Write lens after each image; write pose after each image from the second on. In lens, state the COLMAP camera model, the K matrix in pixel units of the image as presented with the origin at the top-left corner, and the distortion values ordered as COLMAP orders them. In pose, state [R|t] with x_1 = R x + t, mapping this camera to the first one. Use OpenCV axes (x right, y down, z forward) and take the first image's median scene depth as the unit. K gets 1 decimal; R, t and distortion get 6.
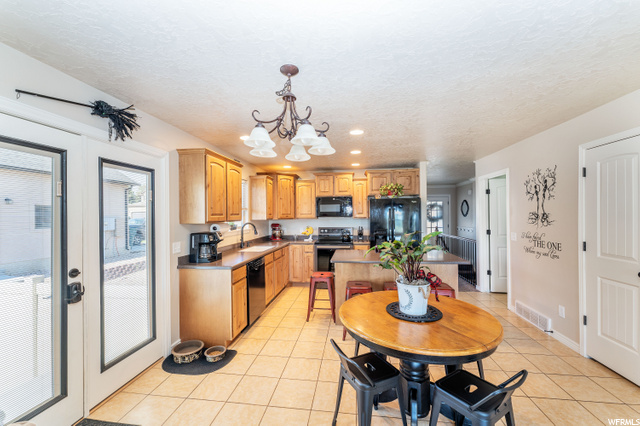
lens RADIAL K [[261.1, 0, 320.7], [0, 261.1, 213.5], [0, 0, 1]] dist [0.000201, 0.000093]
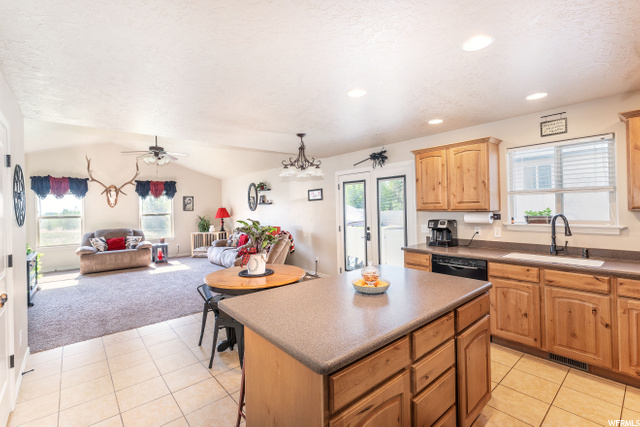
lens RADIAL K [[289.7, 0, 319.9], [0, 289.7, 208.5], [0, 0, 1]] dist [-0.003092, -0.000322]
pose [[-0.664137, 0.029836, -0.747015, 0.745590], [0.033761, 0.999381, 0.009900, -0.002240], [0.746848, -0.018645, -0.664733, 1.321138]]
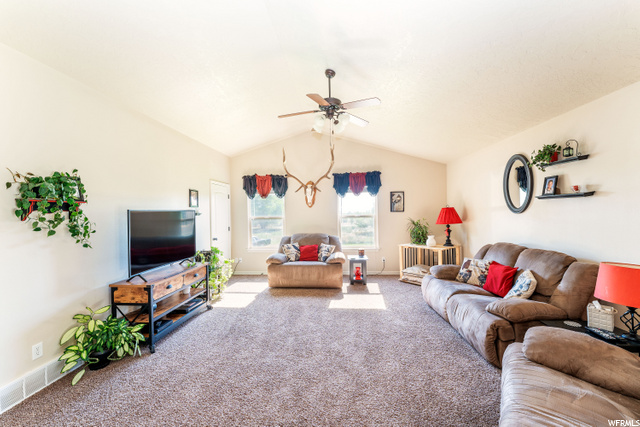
lens RADIAL K [[253.4, 0, 319.5], [0, 253.4, 213.9], [0, 0, 1]] dist [-0.000570, 0.000184]
pose [[-0.997798, 0.031503, -0.058362, 0.168633], [0.031669, 0.999497, -0.001906, 0.003140], [0.058272, -0.003750, -0.998294, 0.274868]]
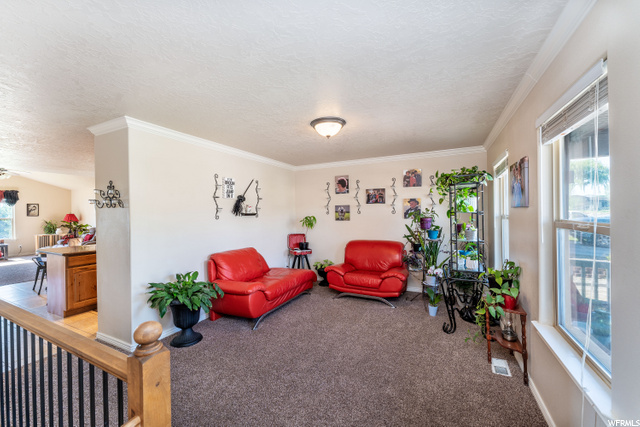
lens RADIAL K [[253.4, 0, 319.9], [0, 253.4, 216.0], [0, 0, 1]] dist [-0.000570, 0.000184]
pose [[-0.316881, 0.025247, -0.948129, 1.161574], [0.020904, 0.999589, 0.019631, 0.012659], [0.948235, -0.013599, -0.317278, 2.430399]]
